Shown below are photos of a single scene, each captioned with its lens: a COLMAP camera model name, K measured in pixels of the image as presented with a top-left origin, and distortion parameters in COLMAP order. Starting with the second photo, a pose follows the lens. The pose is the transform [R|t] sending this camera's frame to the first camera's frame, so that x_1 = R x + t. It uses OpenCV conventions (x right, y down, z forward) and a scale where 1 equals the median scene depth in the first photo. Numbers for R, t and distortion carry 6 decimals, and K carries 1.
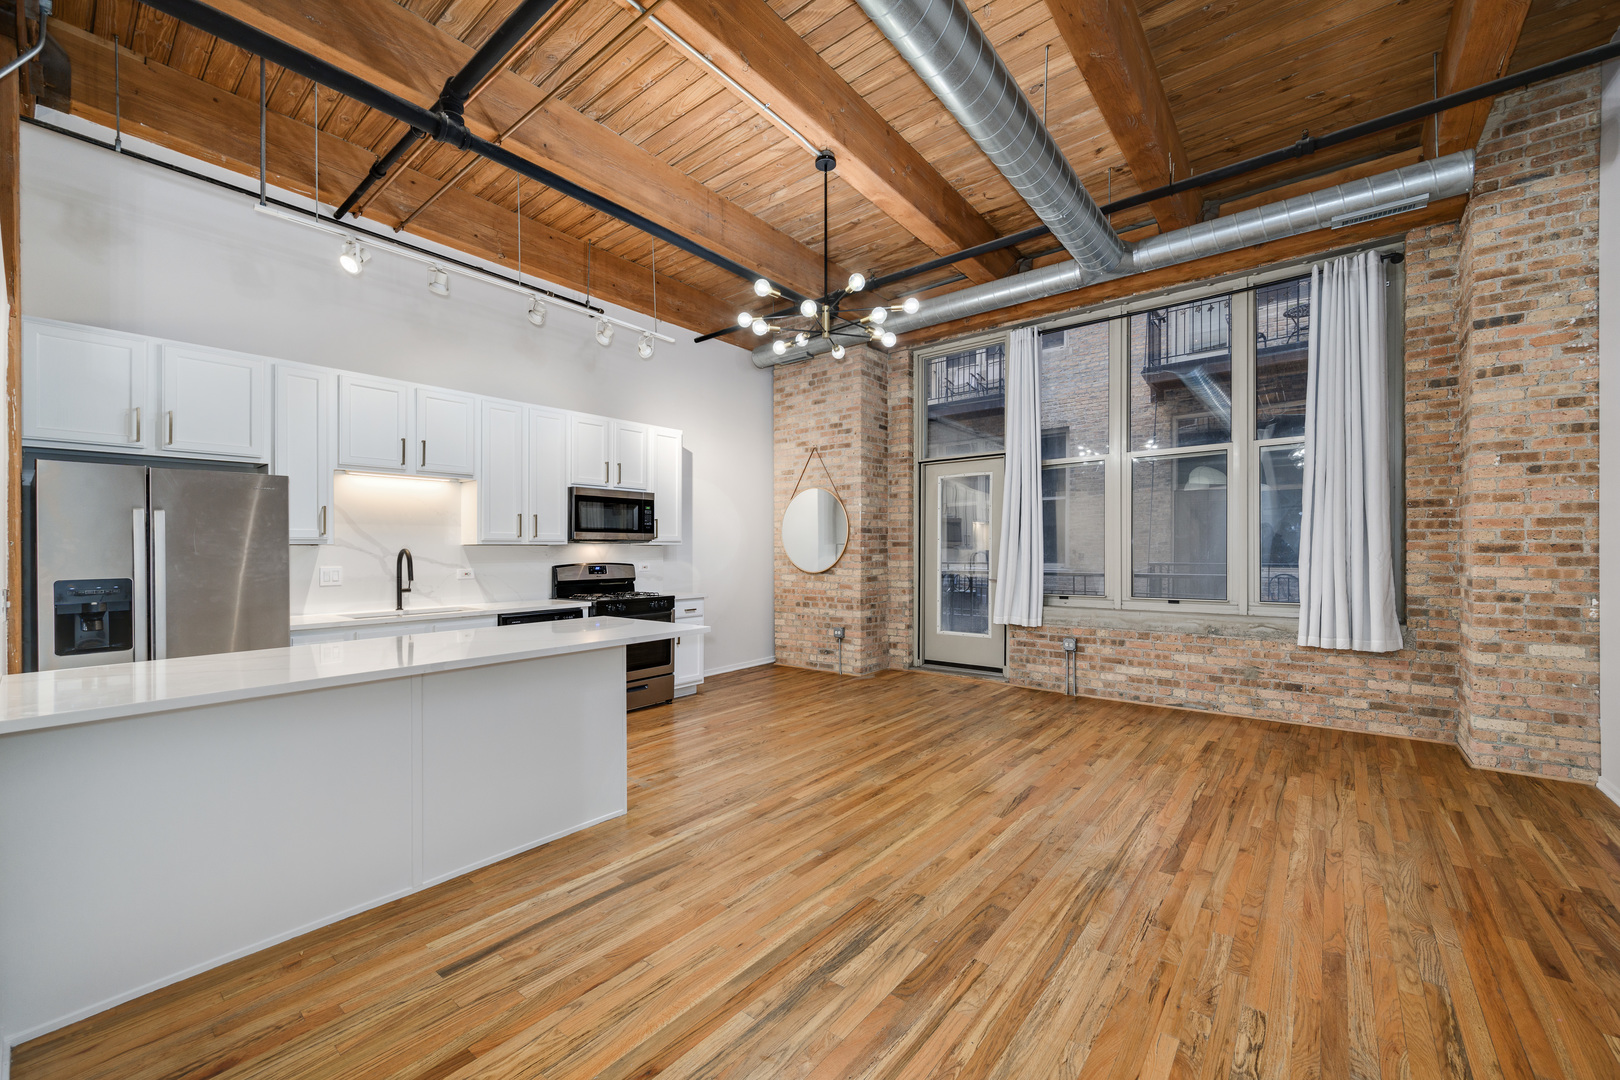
lens RADIAL K [[648.2, 0, 803.3], [0, 648.2, 561.4], [0, 0, 1]] dist [0.001405, -0.000066]
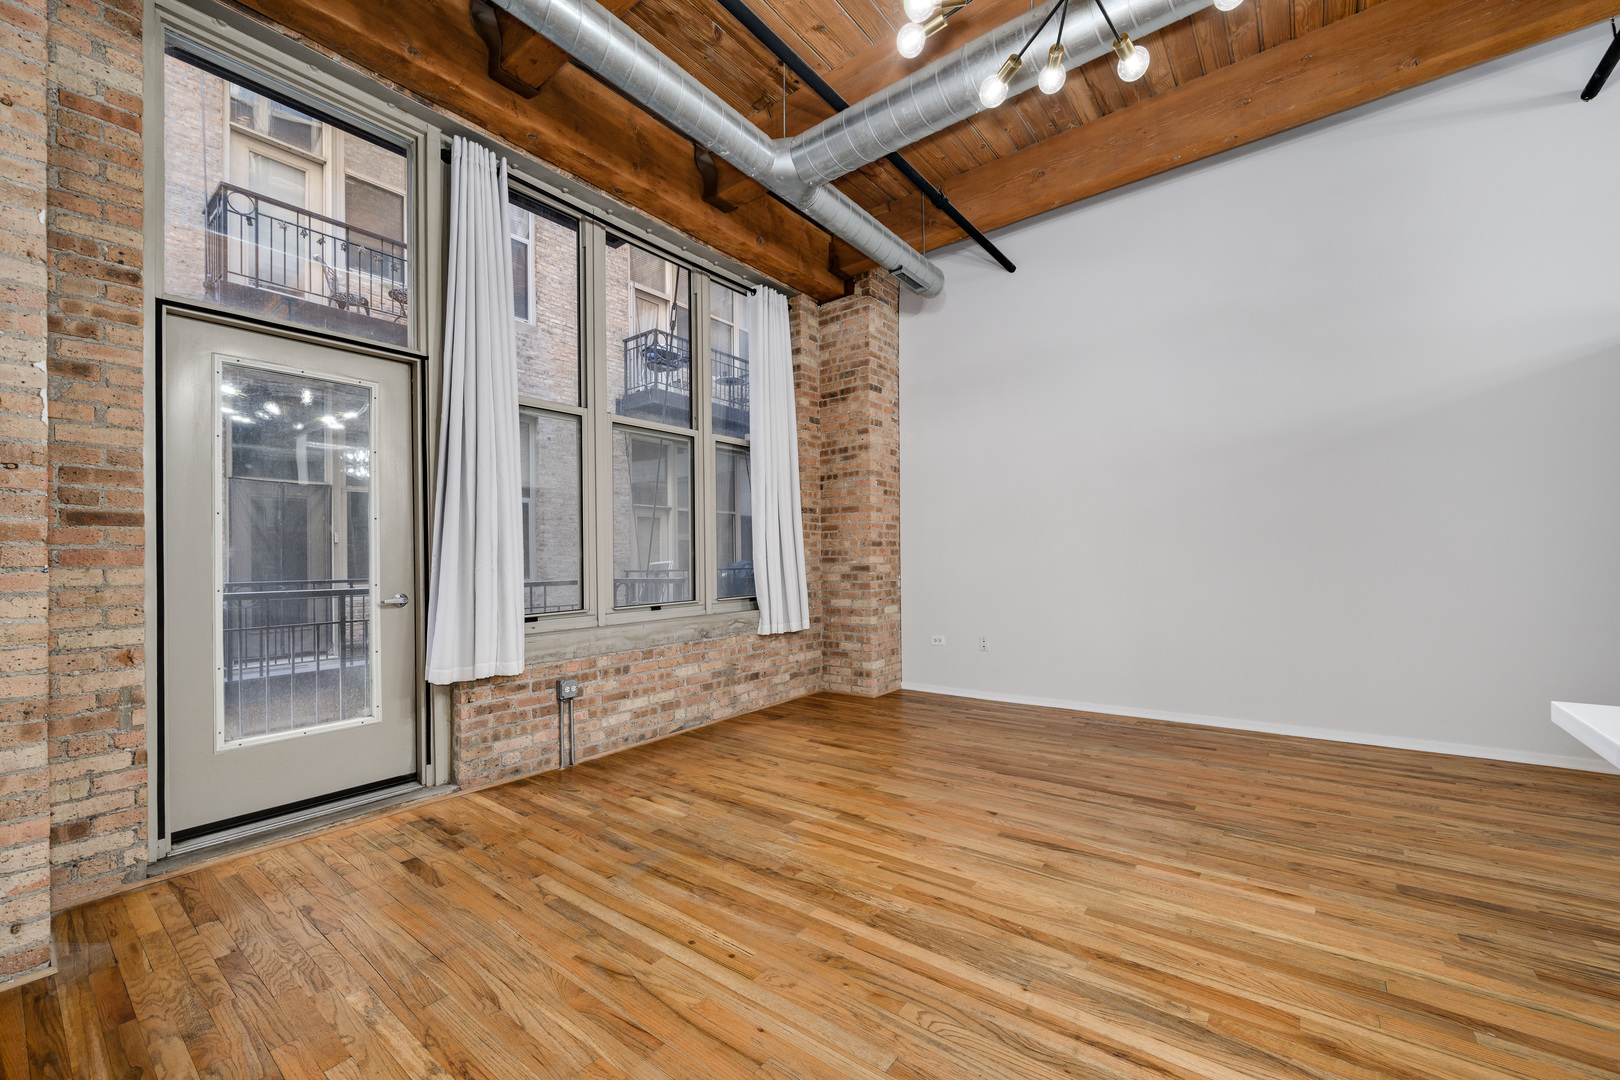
lens RADIAL K [[642.5, 0, 825.2], [0, 642.5, 575.5], [0, 0, 1]] dist [0.000448, 0.000188]
pose [[-0.049162, -0.014484, 0.998686, -0.320576], [0.040076, 0.999061, 0.016462, 0.020565], [-0.997986, 0.040832, -0.048535, 1.037993]]
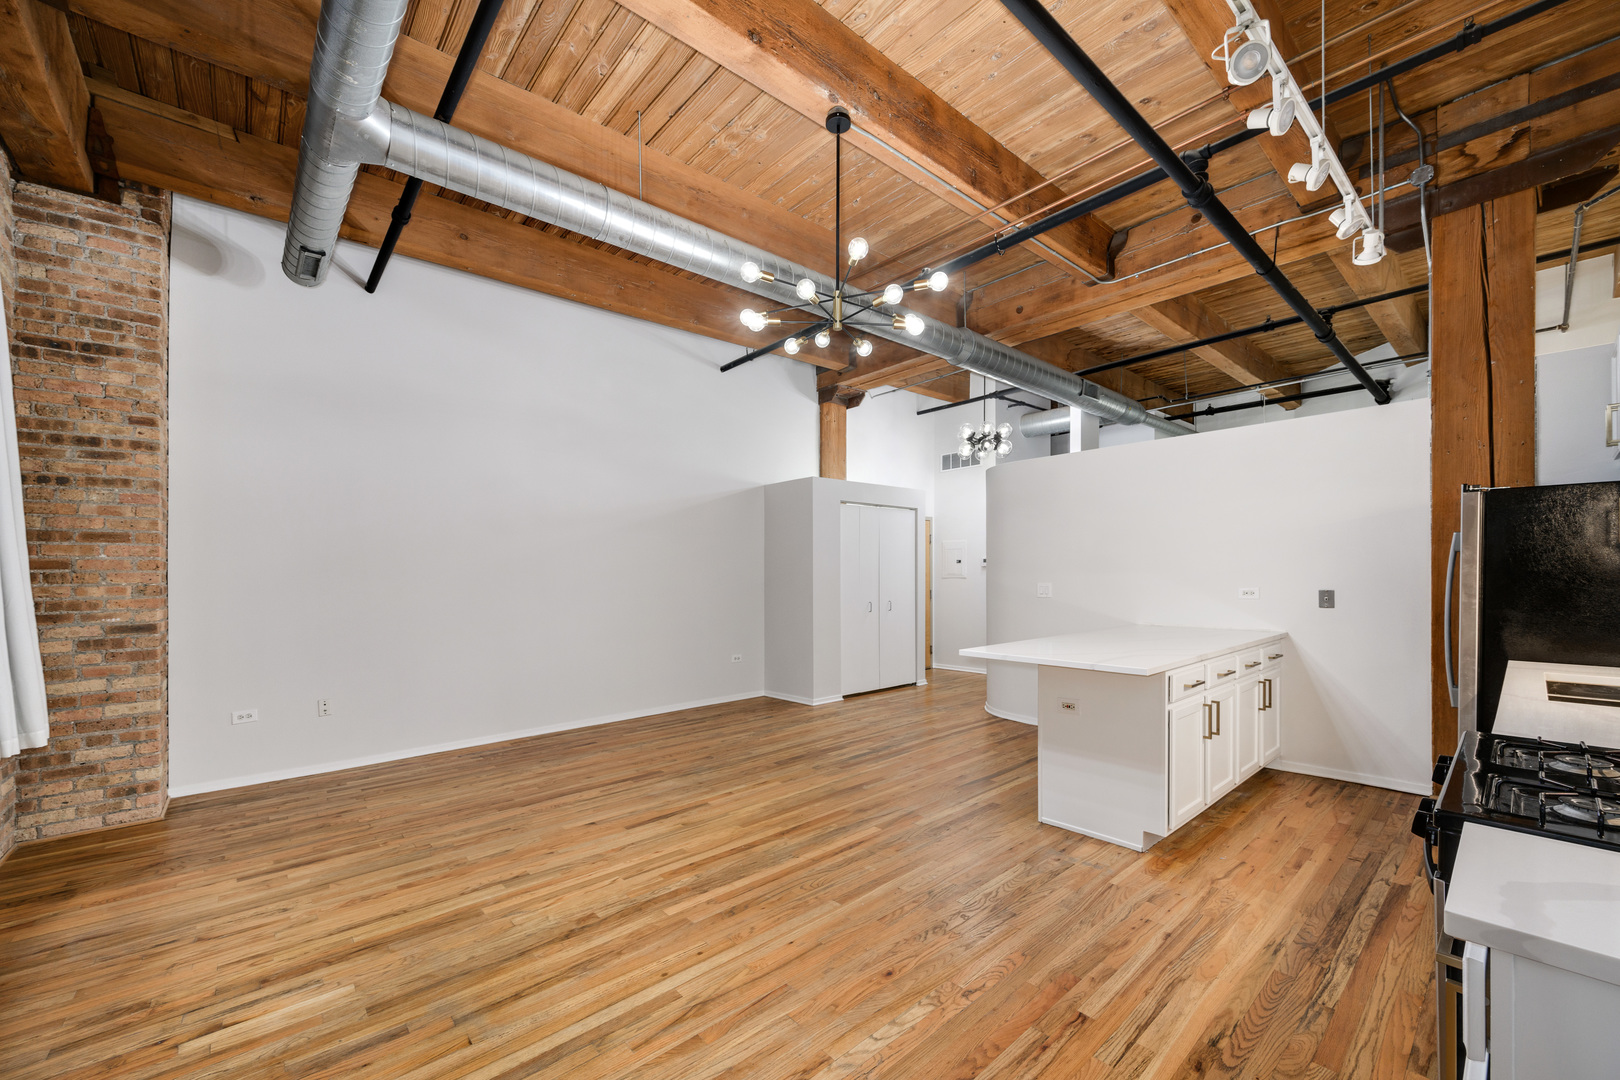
lens RADIAL K [[641.5, 0, 817.4], [0, 641.5, 610.7], [0, 0, 1]] dist [0.000239, 0.000082]
pose [[-0.988827, 0.013706, 0.148438, -0.057485], [0.025609, 0.996579, 0.078582, -0.034536], [-0.146853, 0.081505, -0.985795, 1.578021]]
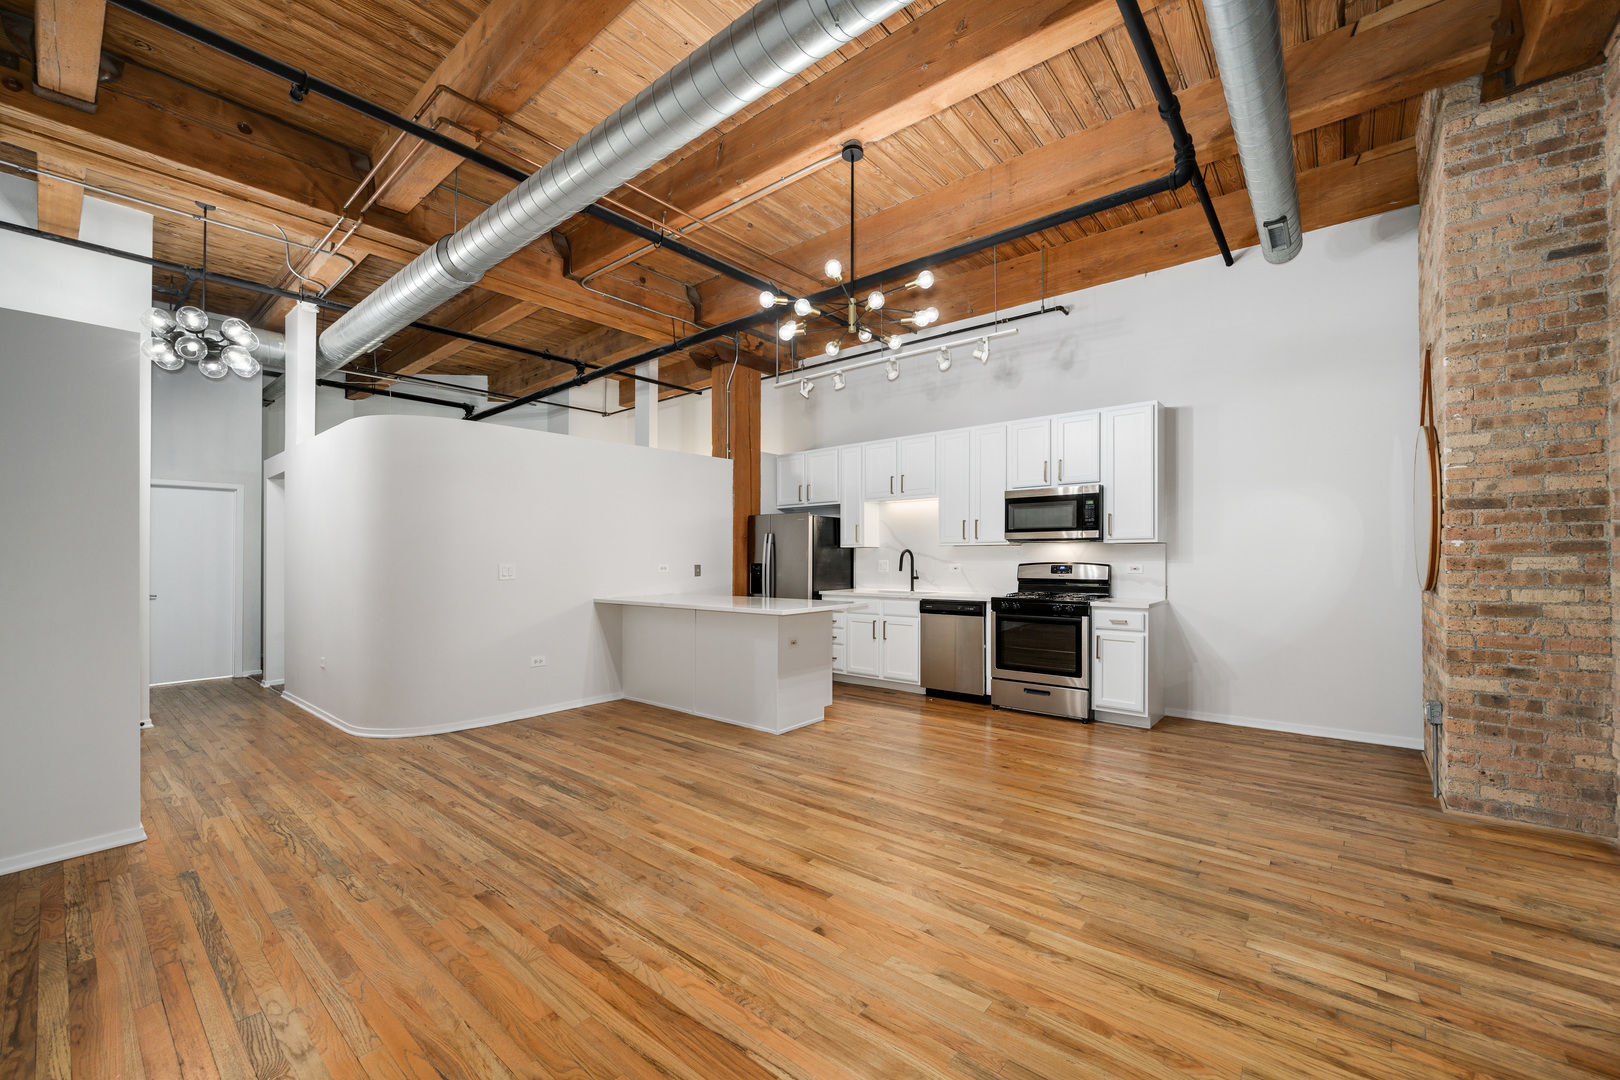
lens RADIAL K [[633.8, 0, 813.7], [0, 633.8, 554.2], [0, 0, 1]] dist [-0.001075, -0.000103]
pose [[-0.006553, 0.004003, -0.999971, 0.862098], [-0.011216, 0.999929, 0.004076, -0.012863], [0.999916, 0.011243, -0.006508, 0.832013]]
